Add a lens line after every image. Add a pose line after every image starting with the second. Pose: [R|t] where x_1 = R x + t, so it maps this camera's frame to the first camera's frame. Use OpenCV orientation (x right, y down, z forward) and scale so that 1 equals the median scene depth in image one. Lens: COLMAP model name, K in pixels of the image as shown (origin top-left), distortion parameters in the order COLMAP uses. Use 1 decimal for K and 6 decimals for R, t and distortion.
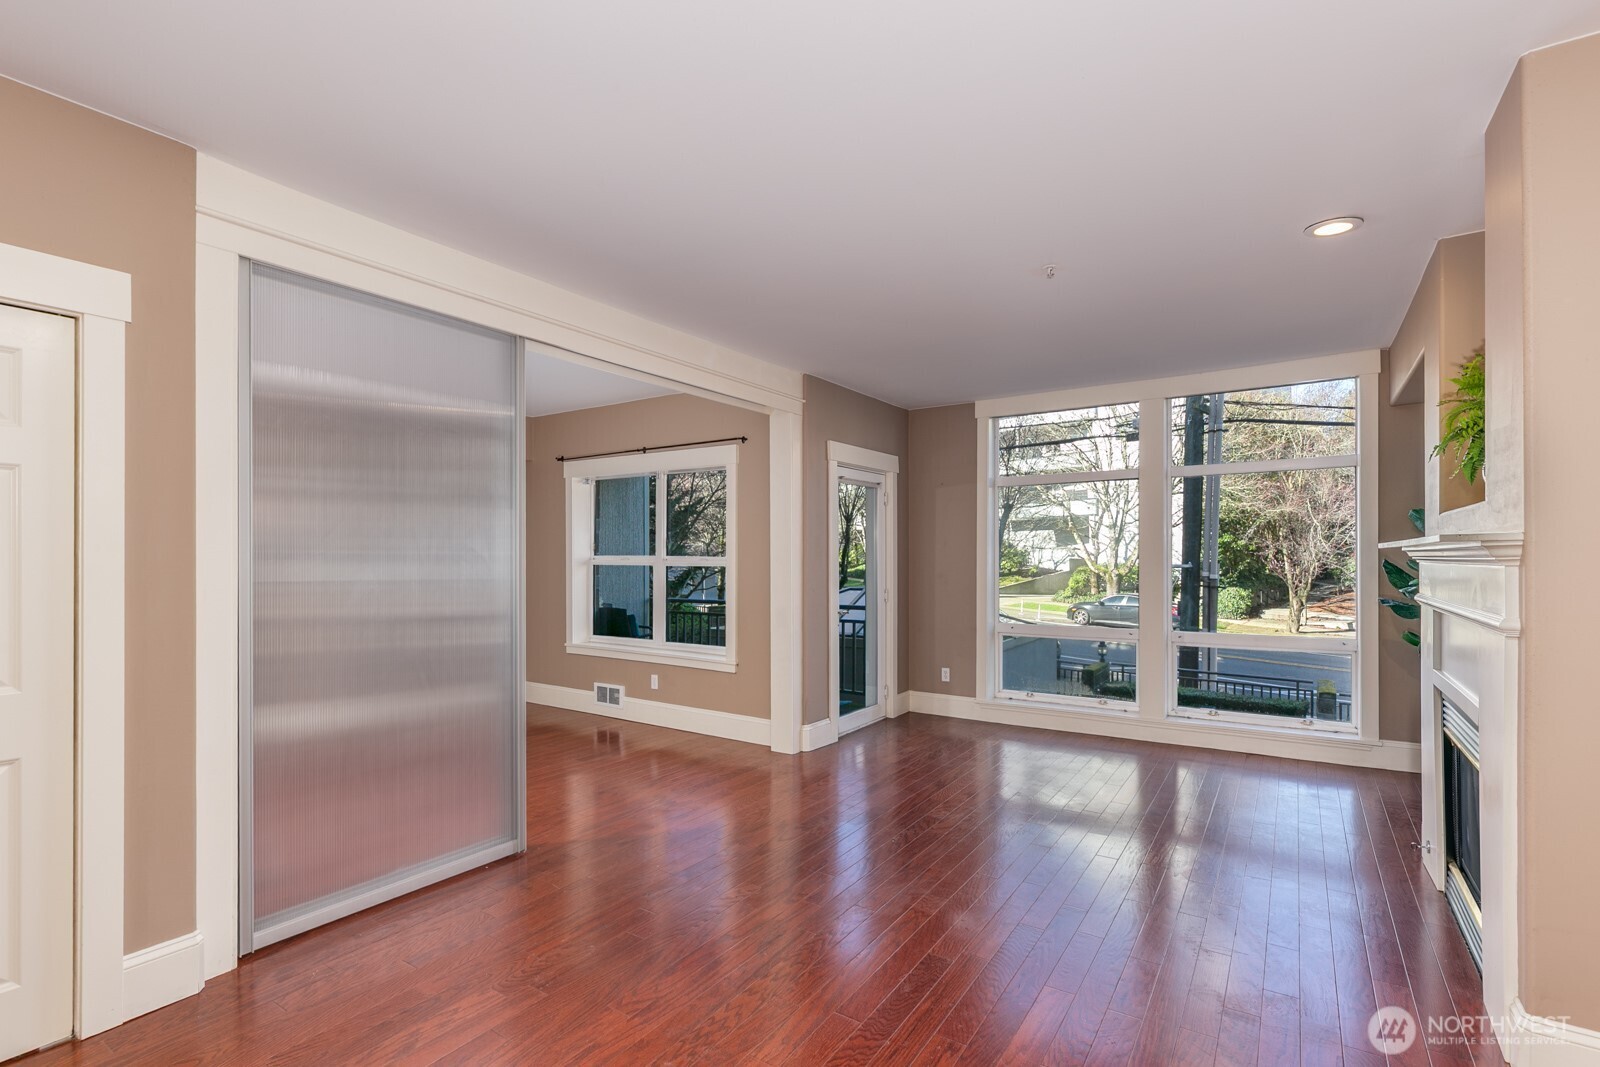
lens RADIAL K [[726.4, 0, 775.5], [0, 726.4, 562.7], [0, 0, 1]] dist [-0.001767, 0.001500]
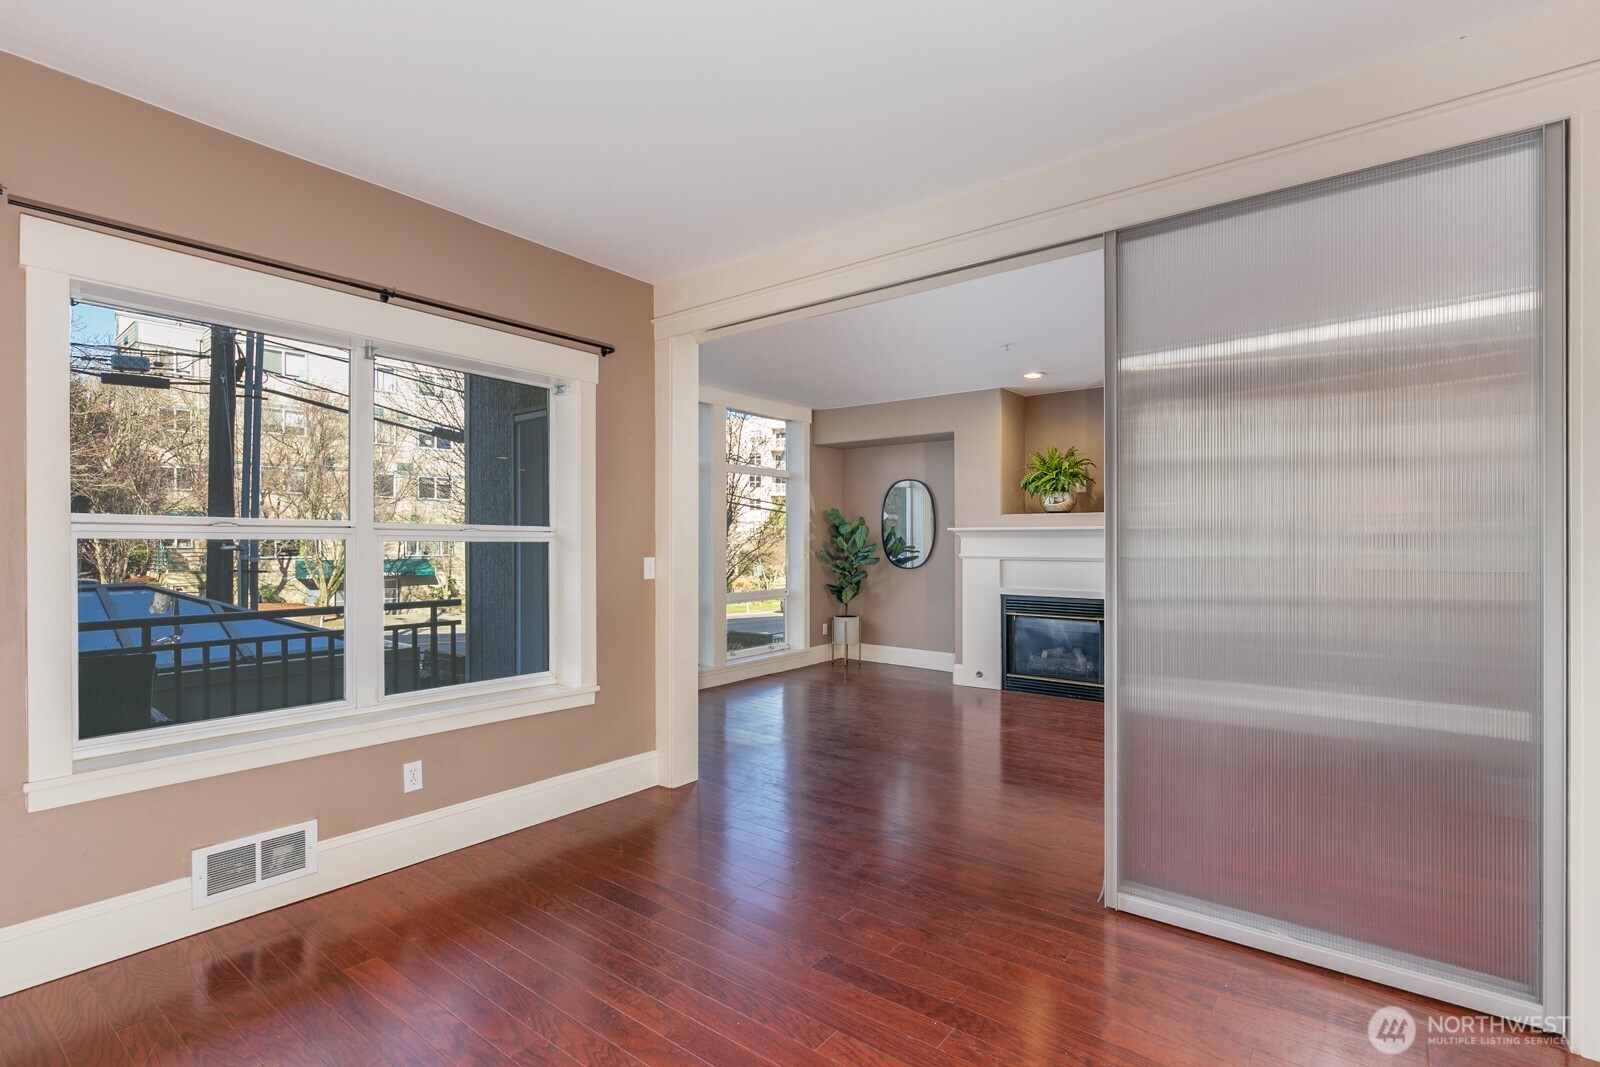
lens RADIAL K [[726.4, 0, 820.1], [0, 726.4, 536.7], [0, 0, 1]] dist [-0.001767, 0.001500]
pose [[0.080143, 0.005713, 0.996767, -0.664106], [0.009499, 0.999934, -0.006495, 0.005068], [-0.996738, 0.009988, 0.080084, 0.699415]]
